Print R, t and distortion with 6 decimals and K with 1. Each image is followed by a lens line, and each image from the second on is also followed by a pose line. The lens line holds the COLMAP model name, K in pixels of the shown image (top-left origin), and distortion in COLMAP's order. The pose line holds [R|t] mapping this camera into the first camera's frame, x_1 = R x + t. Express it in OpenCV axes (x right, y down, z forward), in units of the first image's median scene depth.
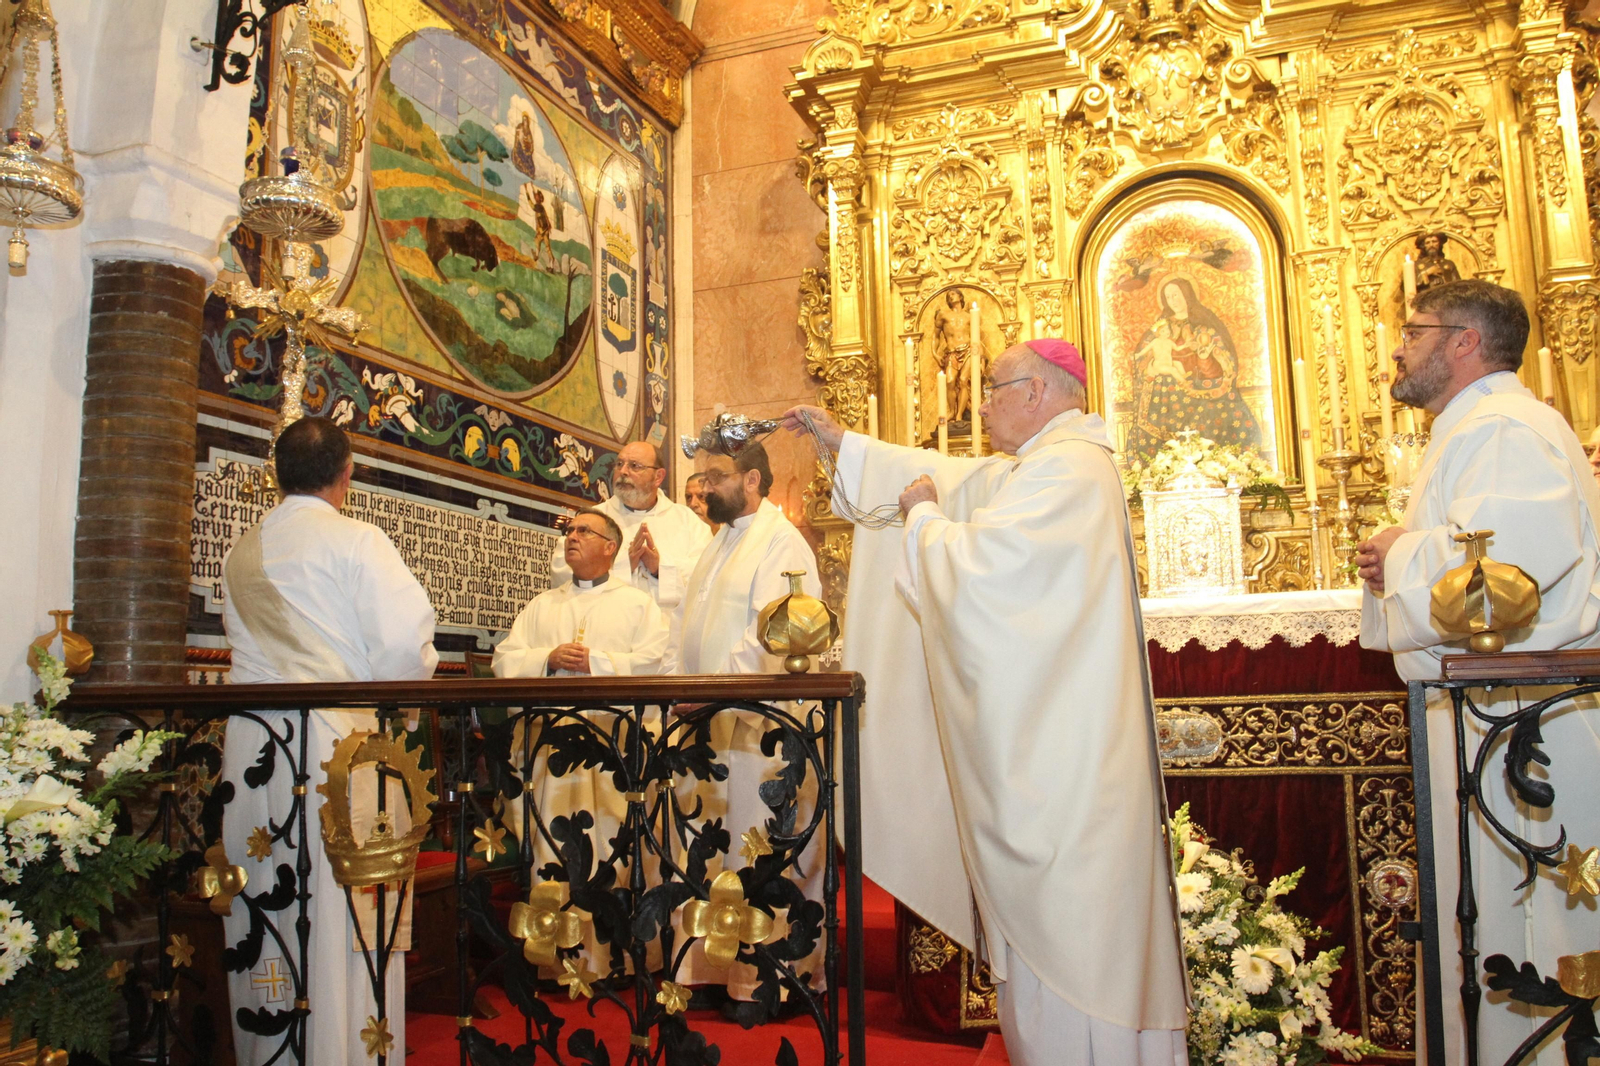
lens RADIAL K [[1243.8, 0, 797.9], [0, 1243.8, 531.6], [0, 0, 1]] dist [-0.079230, 0.034660]
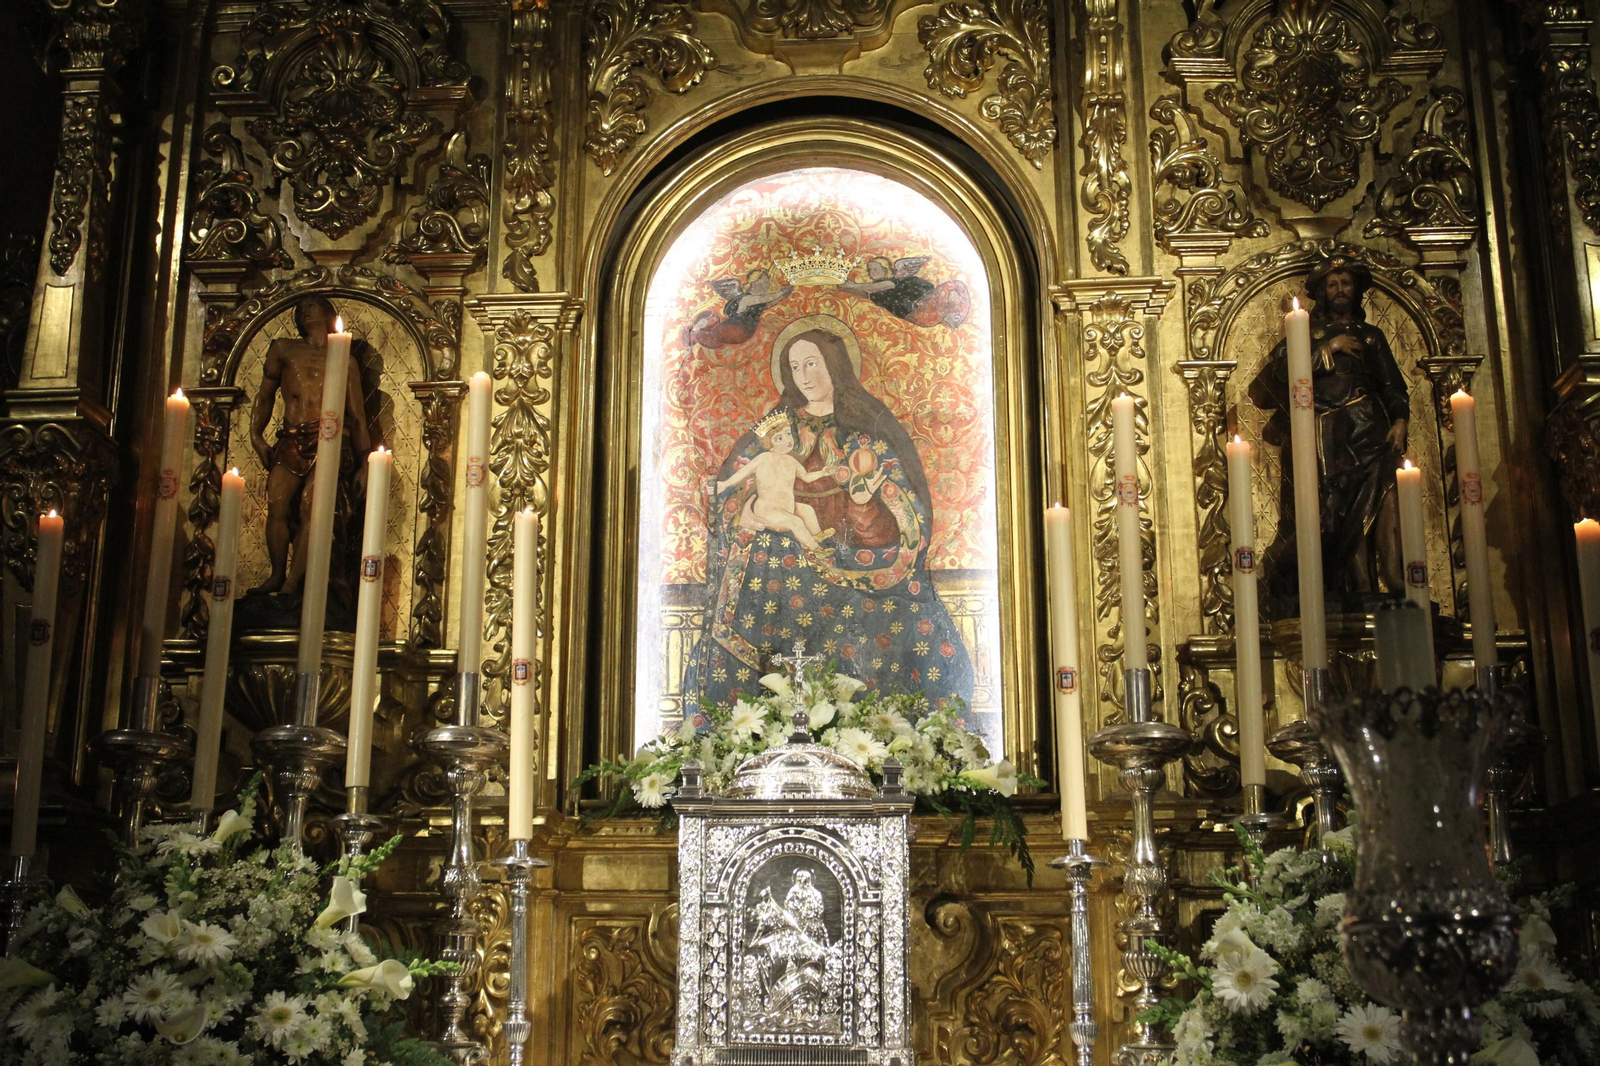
lens RADIAL K [[1960.3, 0, 789.7], [0, 1960.3, 515.4], [0, 0, 1]] dist [-0.024657, 0.000000]
pose [[0.966019, 0.090284, 0.242189, 0.132533], [-0.053037, 0.986311, -0.156131, -0.020918], [-0.252970, 0.137980, 0.957584, 0.319760]]
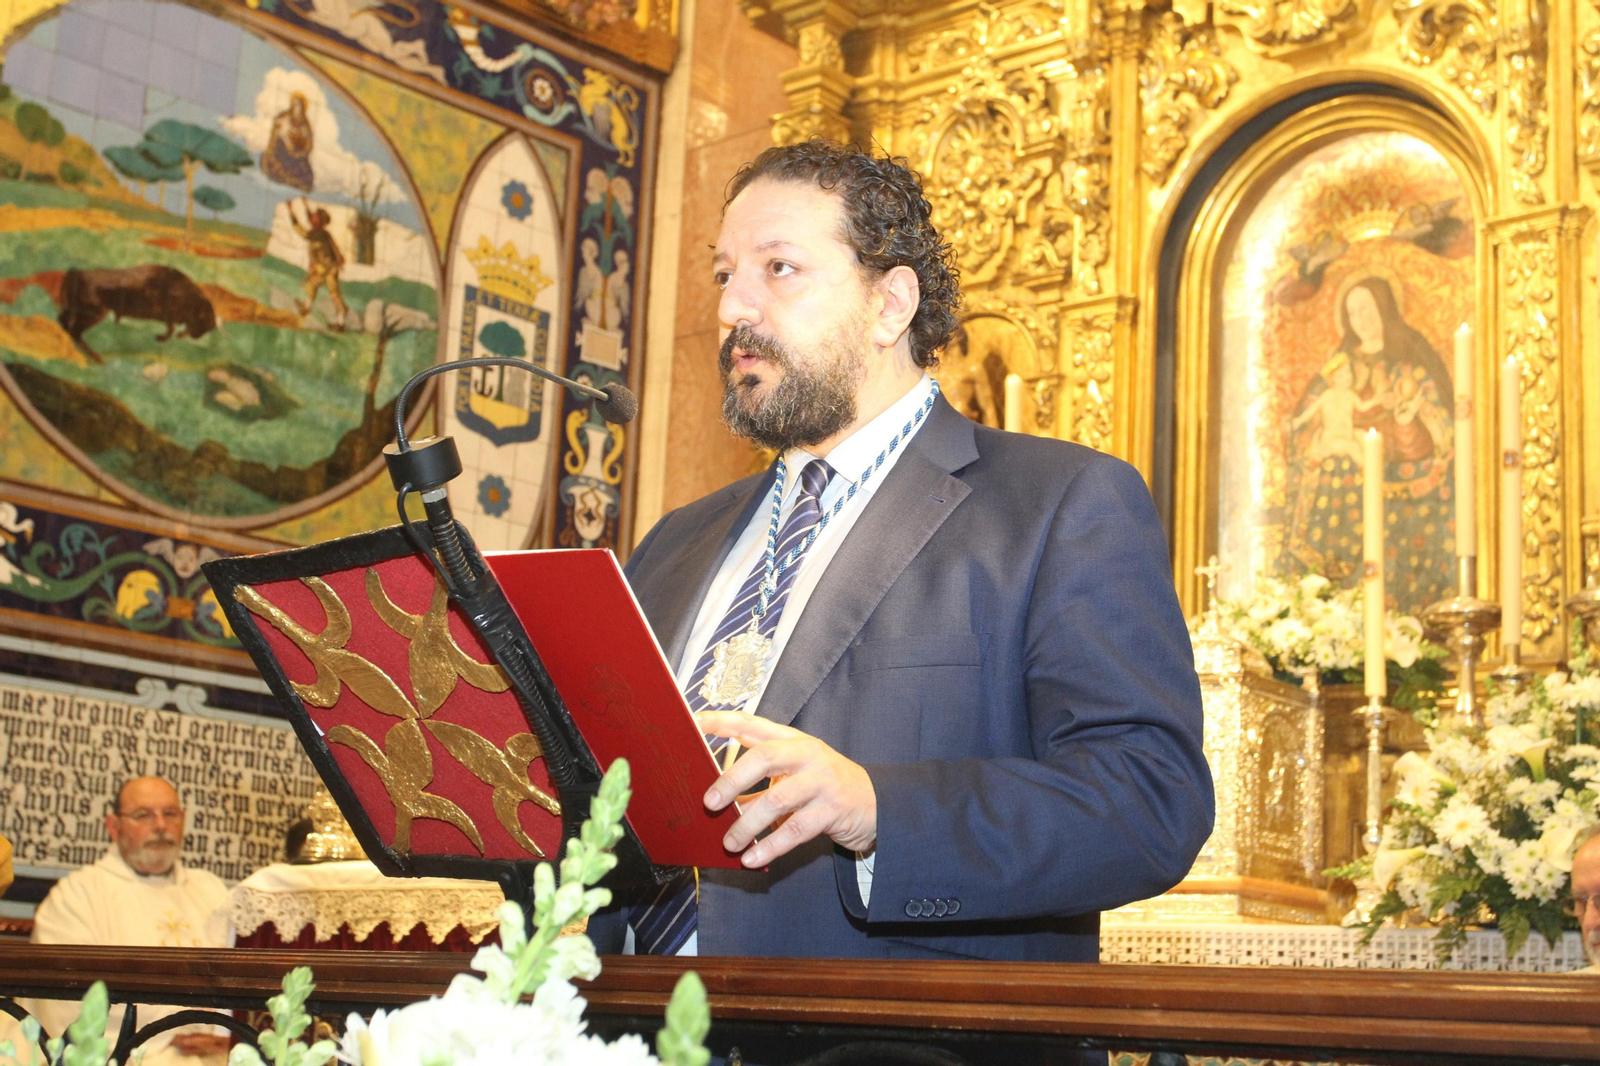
lens RADIAL K [[2274.2, 0, 789.8], [0, 2274.2, 531.0], [0, 0, 1]] dist [-0.006815, 0.000000]
pose [[0.924865, -0.017067, -0.379912, 0.478630], [-0.014914, 0.996596, -0.081077, -0.010428], [0.380002, 0.080651, 0.921463, -0.008372]]
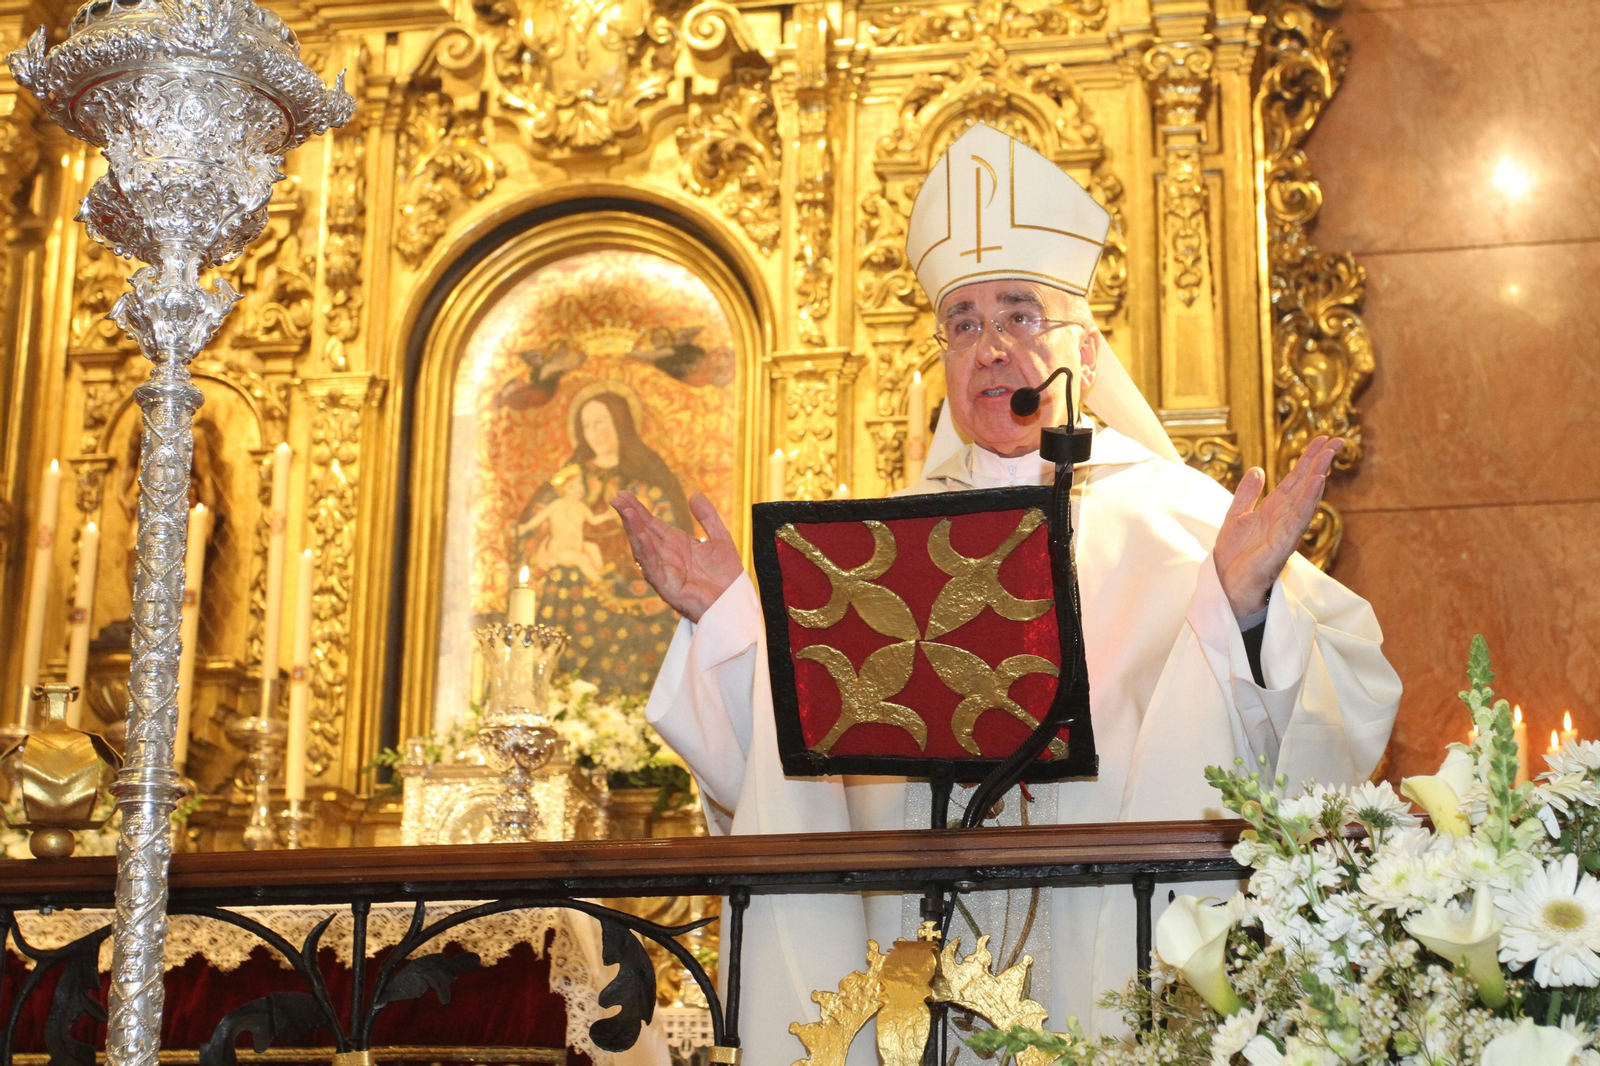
lens RADIAL K [[2753.9, 0, 806.8], [0, 2753.9, 540.3], [0, 0, 1]] dist [-0.006989, 0.000000]
pose [[0.986454, 0.073656, 0.146574, 0.236614], [-0.050390, 0.986384, -0.156549, 0.045980], [-0.156109, 0.147042, 0.976734, -0.196625]]
